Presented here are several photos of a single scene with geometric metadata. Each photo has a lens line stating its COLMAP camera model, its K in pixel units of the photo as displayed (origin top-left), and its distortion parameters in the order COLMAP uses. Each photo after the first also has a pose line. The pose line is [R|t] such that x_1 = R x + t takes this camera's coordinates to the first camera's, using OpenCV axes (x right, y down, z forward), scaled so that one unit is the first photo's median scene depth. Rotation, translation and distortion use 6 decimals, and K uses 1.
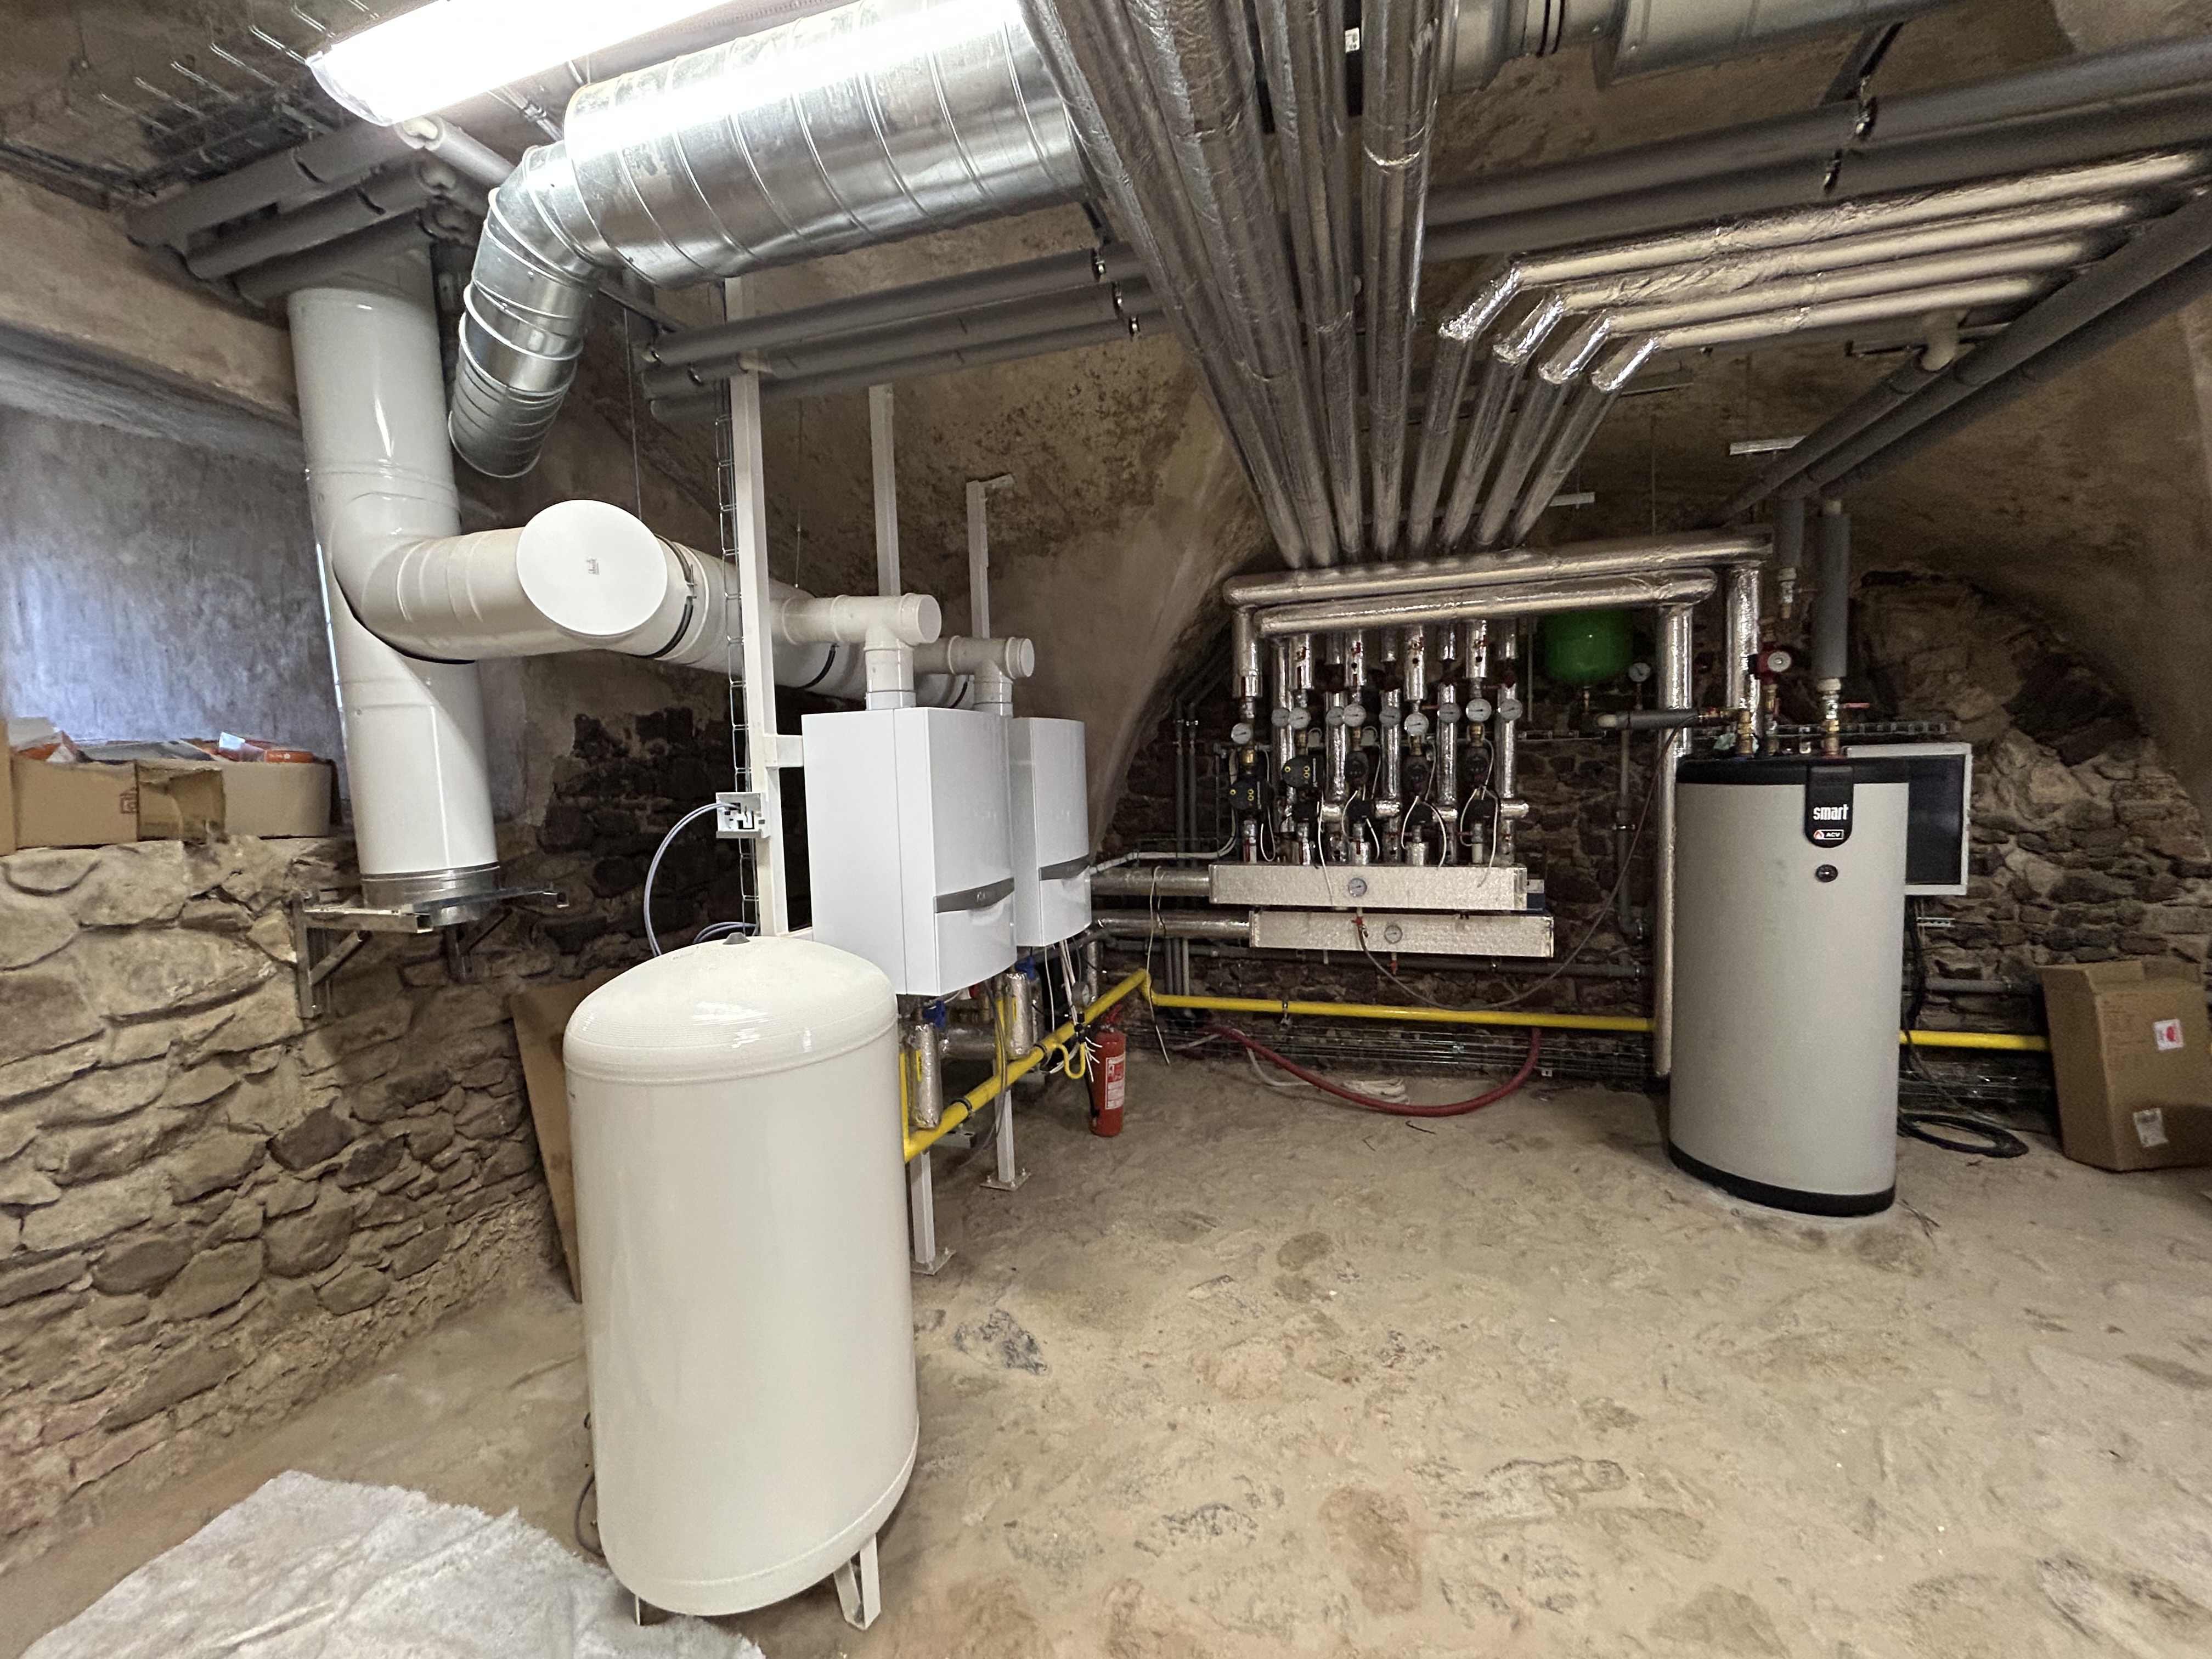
lens RADIAL K [[891.8, 0, 1103.2], [0, 891.8, 824.0], [0, 0, 1]] dist [0.002831, -0.001304]
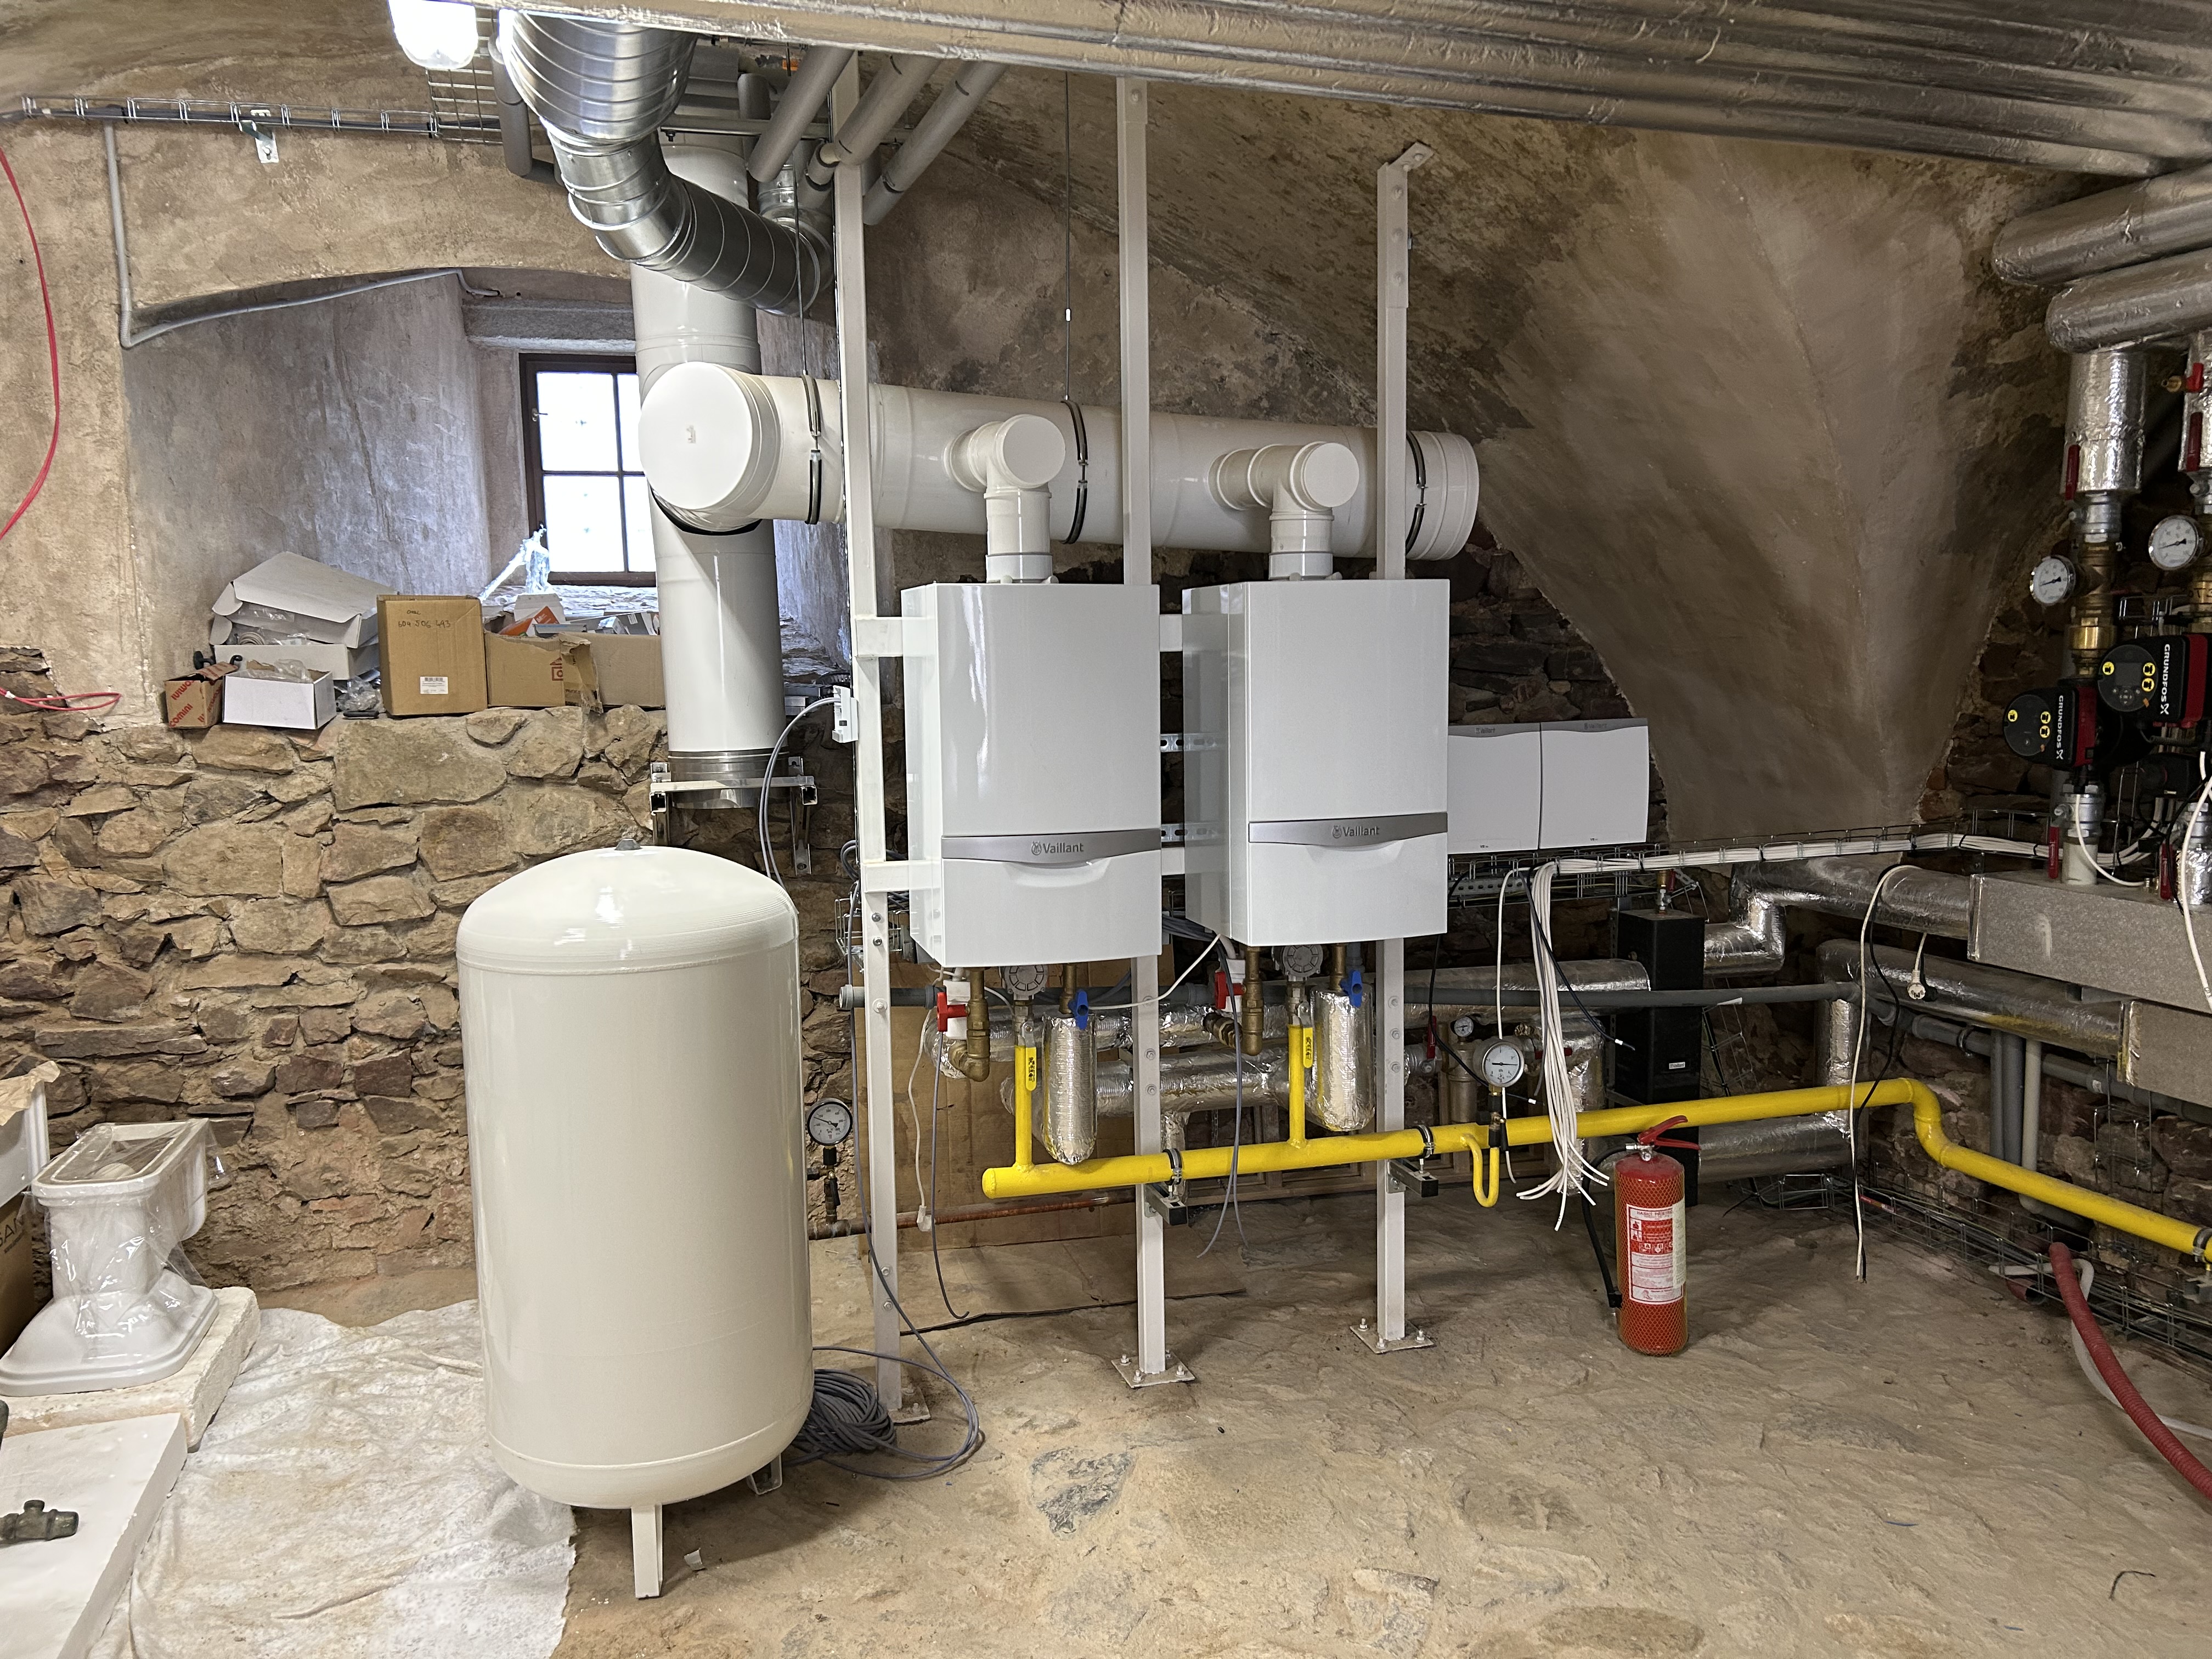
lens RADIAL K [[1669.1, 0, 1101.7], [0, 1669.1, 830.2], [0, 0, 1]] dist [0.053341, -0.050118]
pose [[0.596440, 0.111283, -0.794906, 0.771542], [-0.054578, 0.993673, 0.098158, -0.052003], [0.800800, -0.015161, 0.598740, 0.201787]]
